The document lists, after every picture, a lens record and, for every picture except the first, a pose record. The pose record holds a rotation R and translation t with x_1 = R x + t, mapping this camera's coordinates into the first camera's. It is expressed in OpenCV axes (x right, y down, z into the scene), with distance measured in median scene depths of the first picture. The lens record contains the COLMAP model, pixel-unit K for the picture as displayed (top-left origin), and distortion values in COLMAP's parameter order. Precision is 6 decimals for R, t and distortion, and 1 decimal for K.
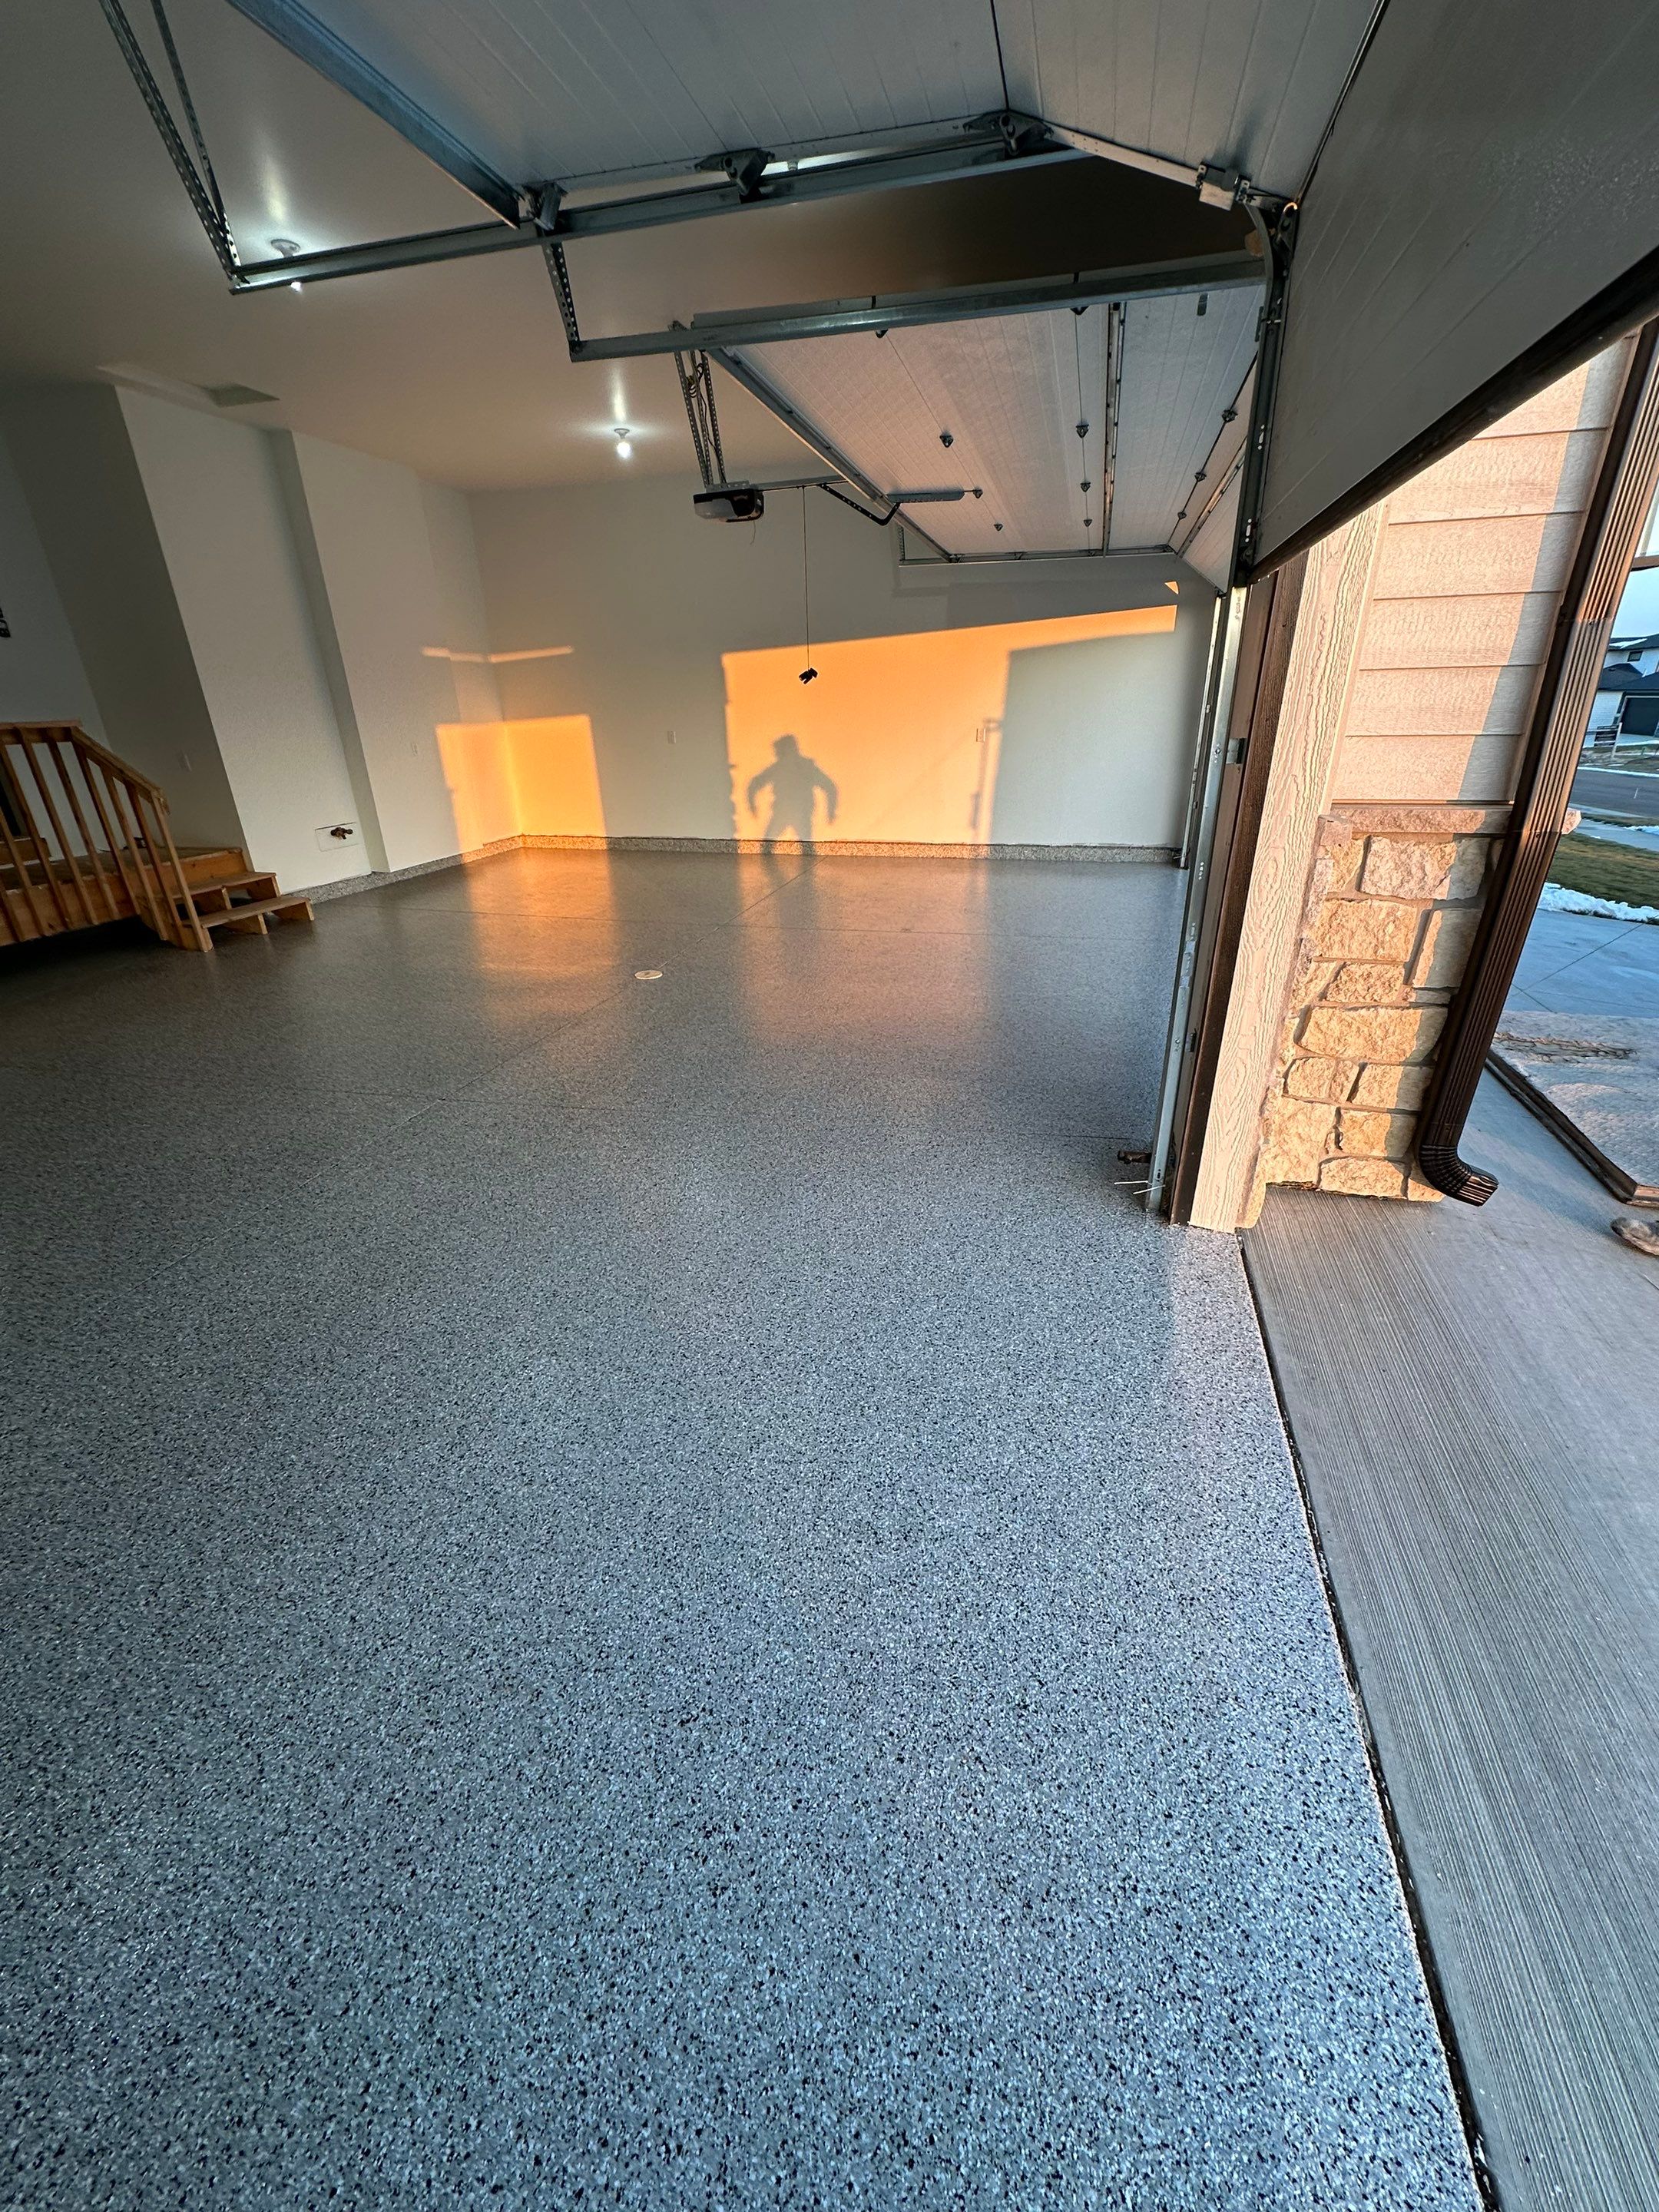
lens RADIAL K [[875.7, 0, 829.5], [0, 875.7, 1106.0], [0, 0, 1]] dist [-0.001067, 0.000347]
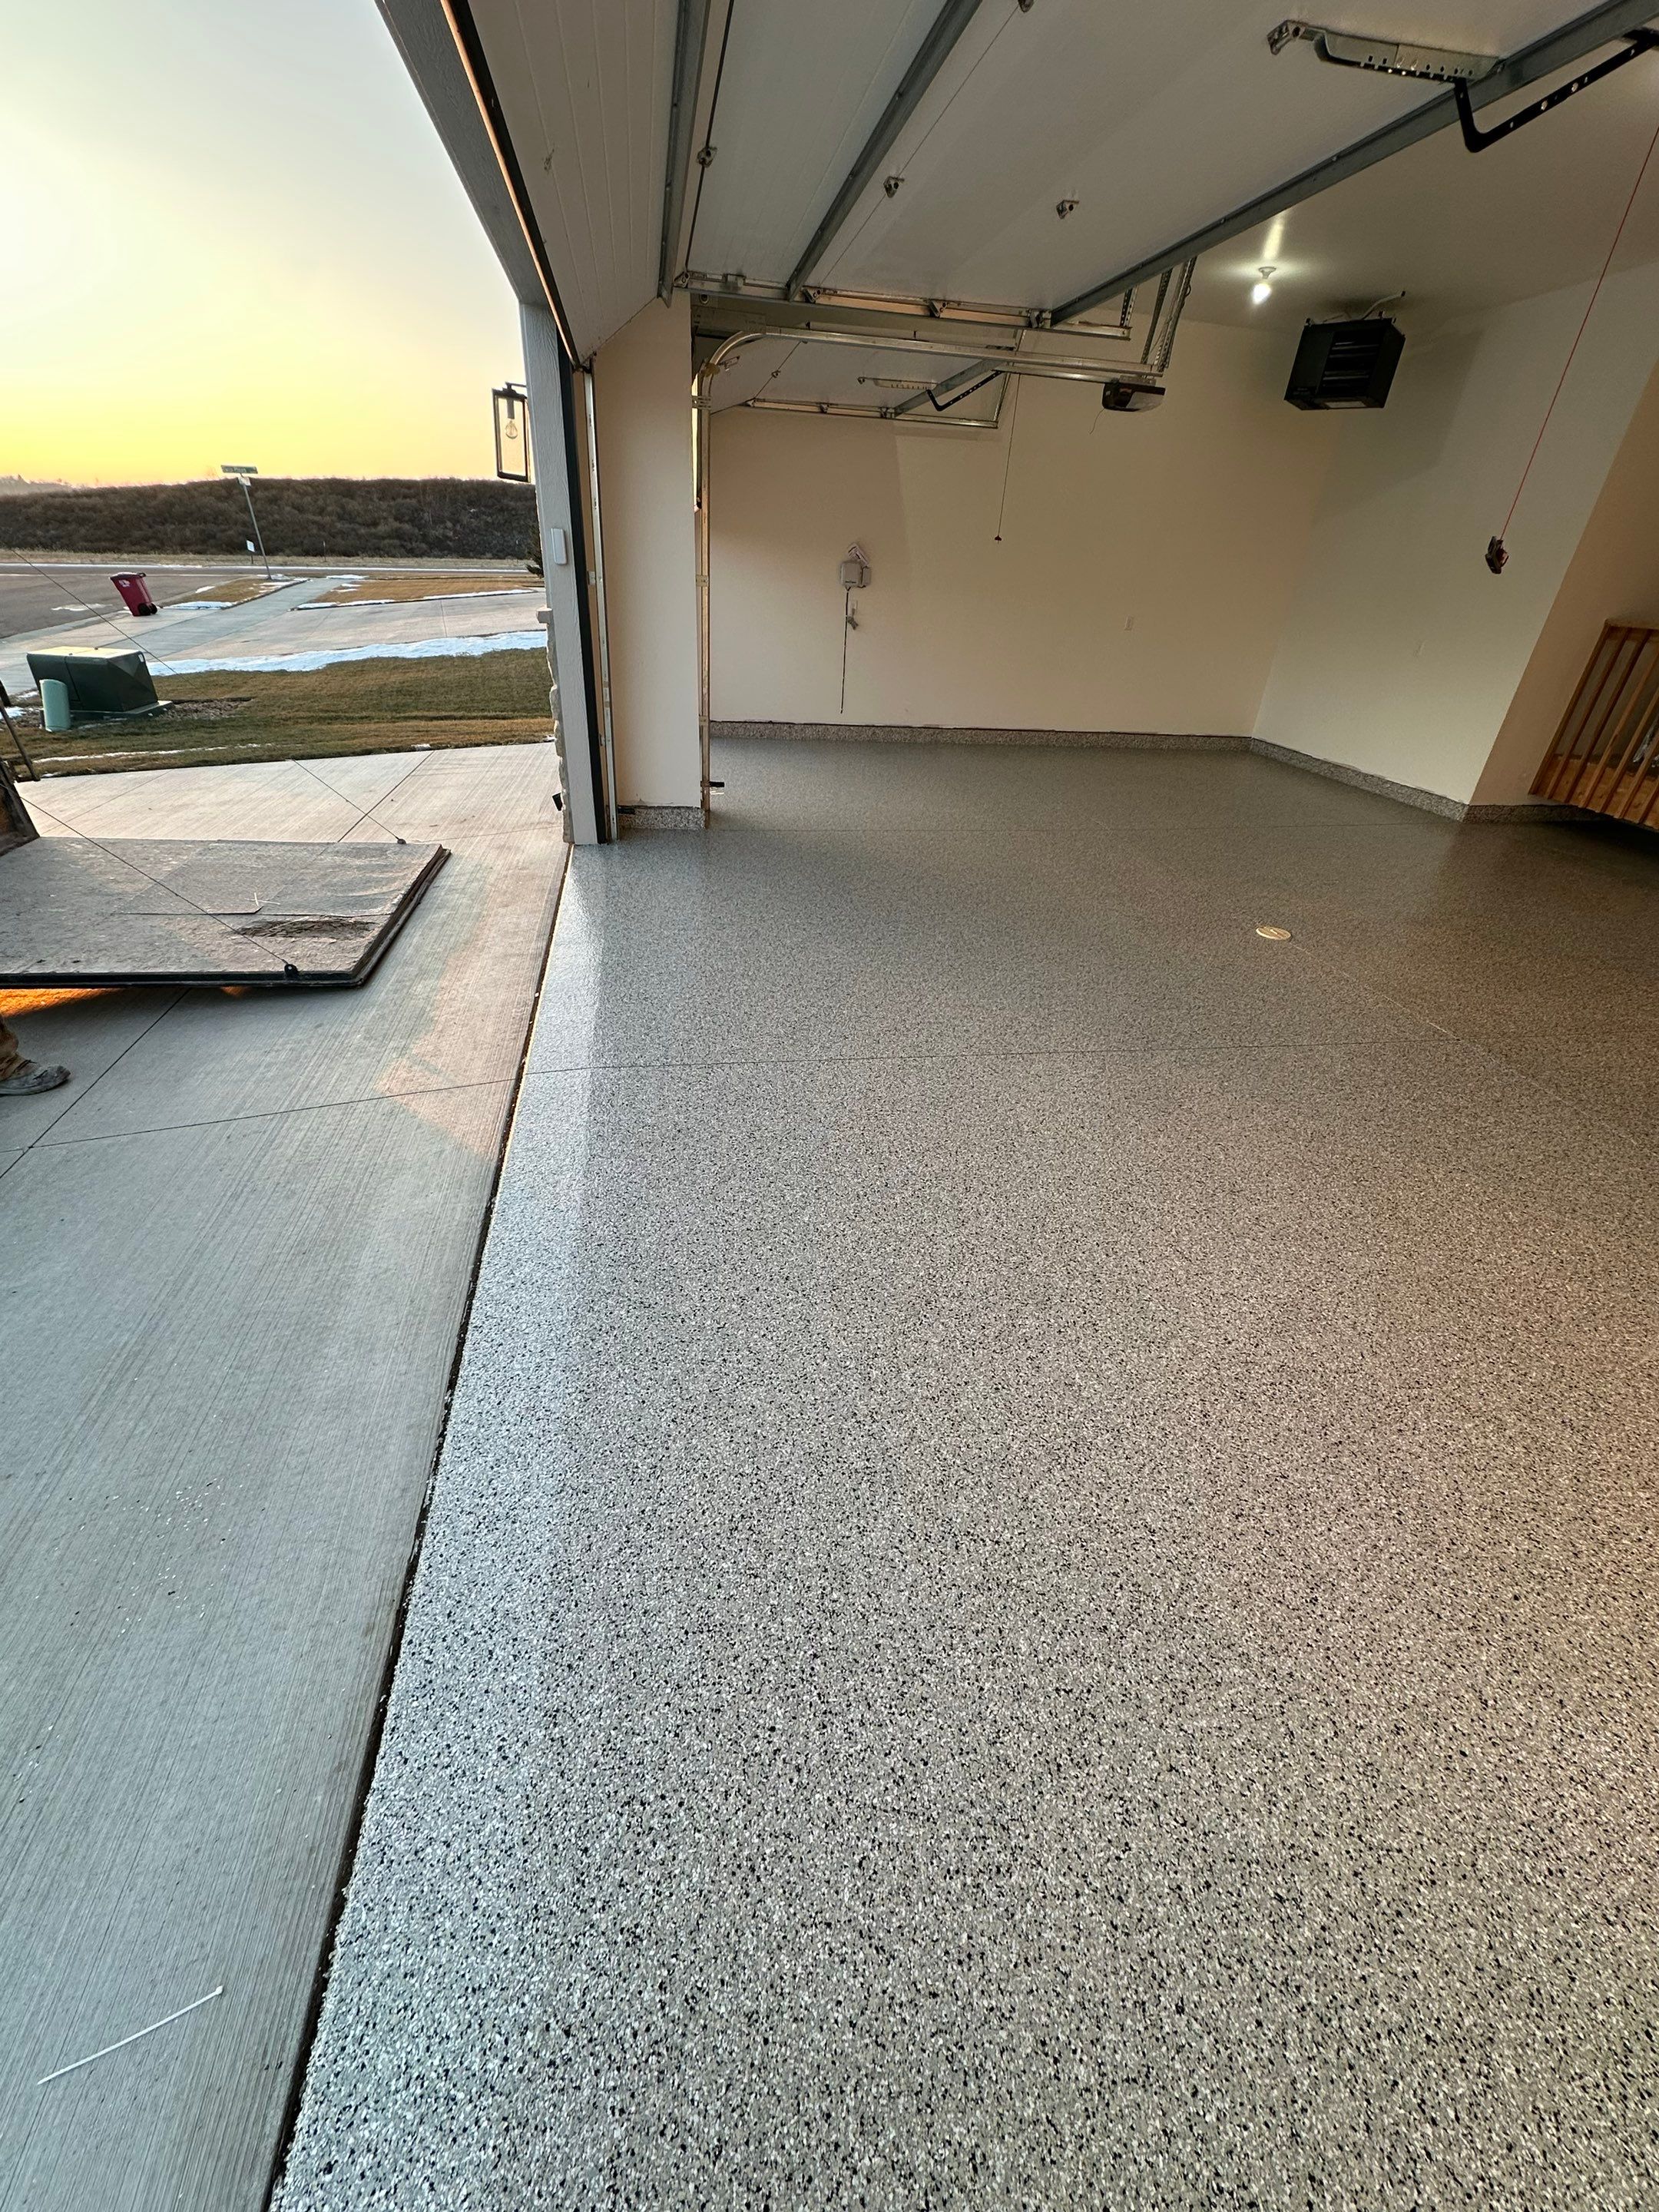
lens RADIAL K [[876.0, 0, 830.6], [0, 876.0, 1107.7], [0, 0, 1]] dist [-0.002256, 0.000318]
pose [[-0.900654, 0.206281, -0.382453, 1.089449], [-0.214623, 0.554119, 0.804295, -1.305774], [0.377835, 0.806474, -0.454797, 2.730362]]
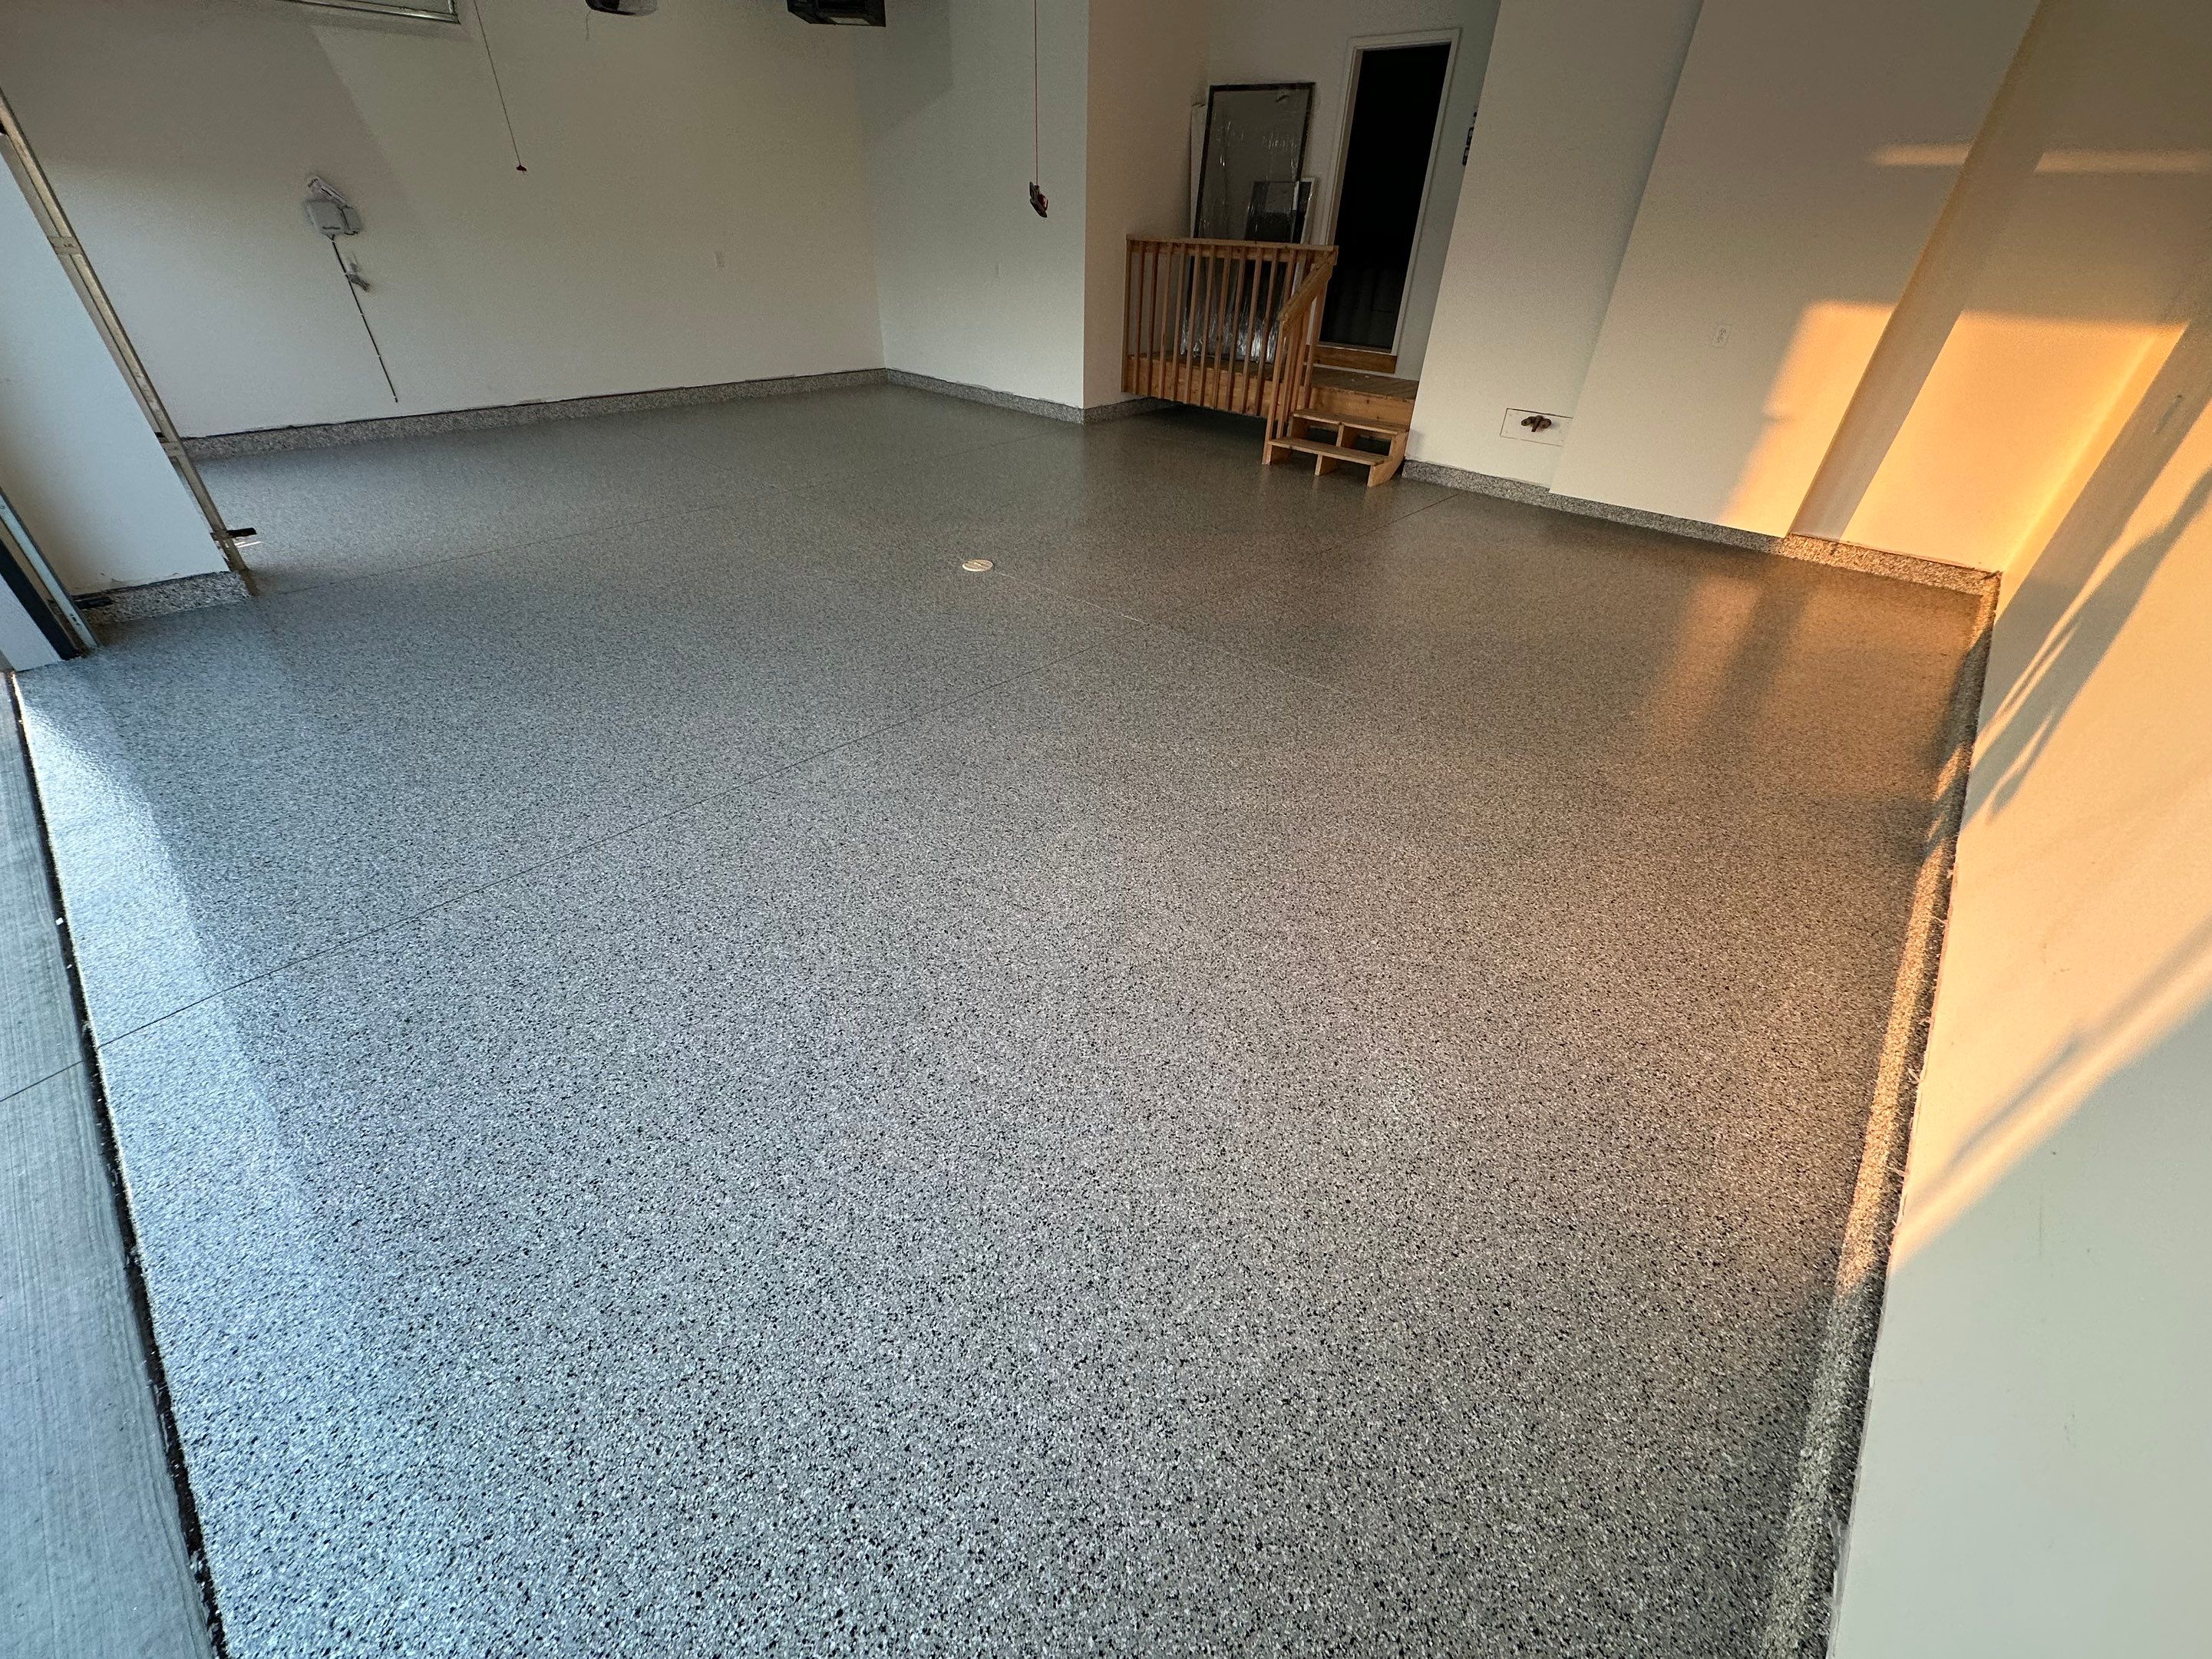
lens RADIAL K [[875.6, 0, 1106.0], [0, 875.6, 829.5], [0, 0, 1]] dist [-0.001067, 0.000347]
pose [[-0.457015, 0.517509, -0.723410, 1.059157], [-0.394888, 0.610715, 0.686360, -1.319278], [0.796995, 0.599343, -0.074748, 2.680403]]
